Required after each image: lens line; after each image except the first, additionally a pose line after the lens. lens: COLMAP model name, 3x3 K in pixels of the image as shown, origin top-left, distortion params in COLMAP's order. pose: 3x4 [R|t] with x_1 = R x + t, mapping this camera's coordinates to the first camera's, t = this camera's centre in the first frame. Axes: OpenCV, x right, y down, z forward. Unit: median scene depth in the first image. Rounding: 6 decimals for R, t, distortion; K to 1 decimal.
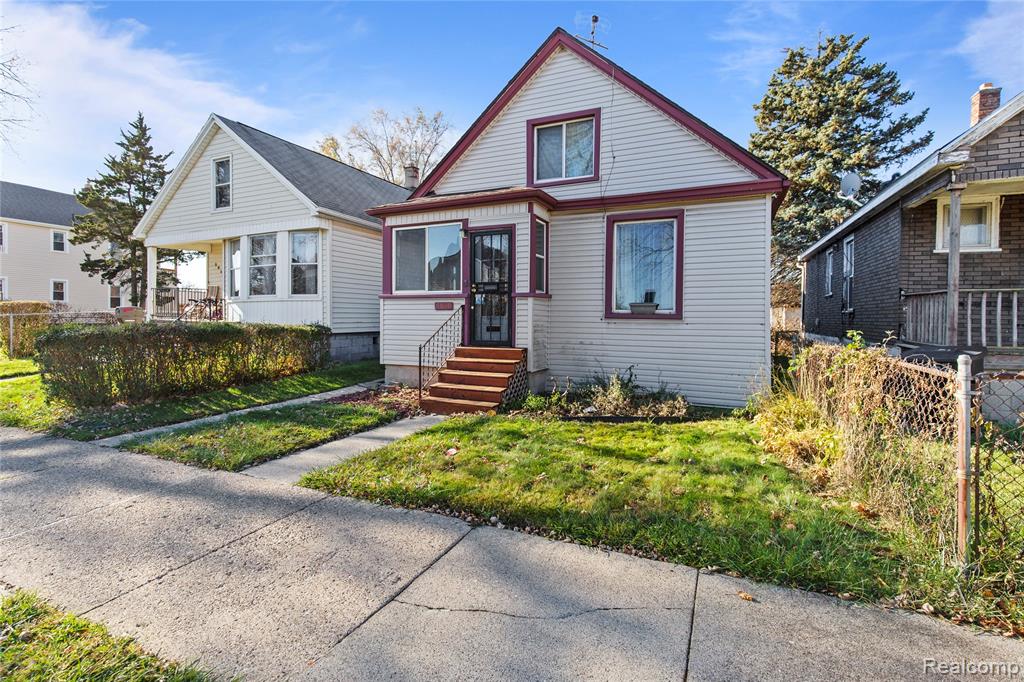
lens RADIAL K [[467.4, 0, 512.3], [0, 467.4, 318.2], [0, 0, 1]] dist [0.002896, -0.000644]
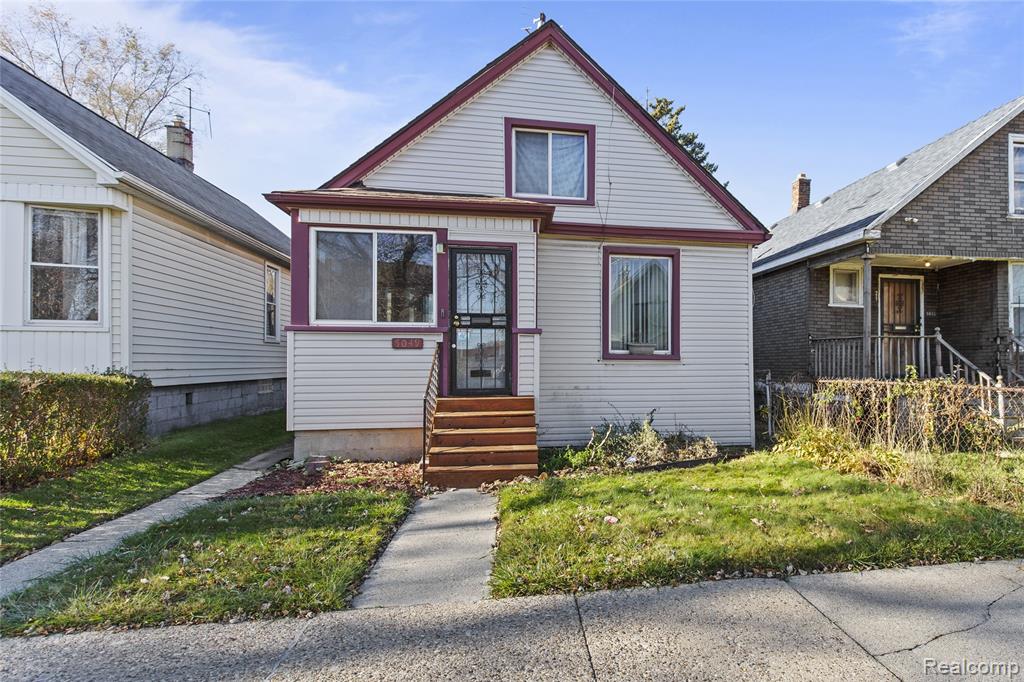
lens RADIAL K [[554.2, 0, 606.5], [0, 554.2, 354.9], [0, 0, 1]] dist [-0.000478, 0.003007]
pose [[0.821597, 0.002500, 0.570064, -0.396093], [0.007274, 0.999863, -0.014868, 0.007001], [-0.570023, 0.016362, 0.821466, 0.118465]]
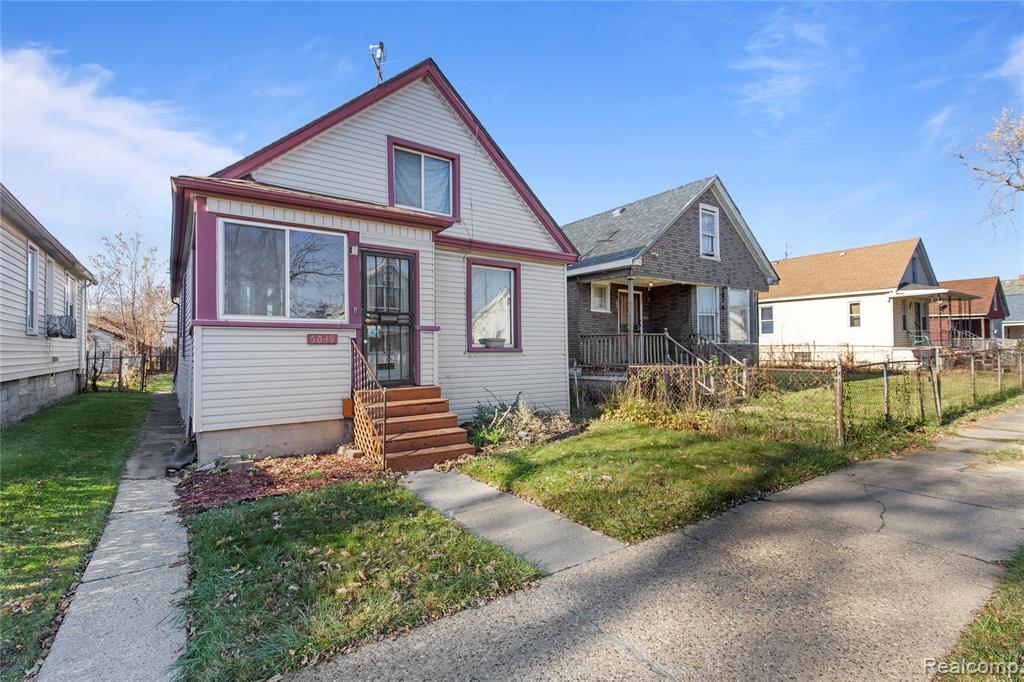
lens RADIAL K [[467.4, 0, 506.5], [0, 467.4, 339.9], [0, 0, 1]] dist [0.002896, -0.000644]
pose [[0.511769, 0.009158, 0.859074, -0.664596], [0.014974, 0.999696, -0.019577, -0.005760], [-0.858993, 0.022882, 0.511476, 0.369328]]
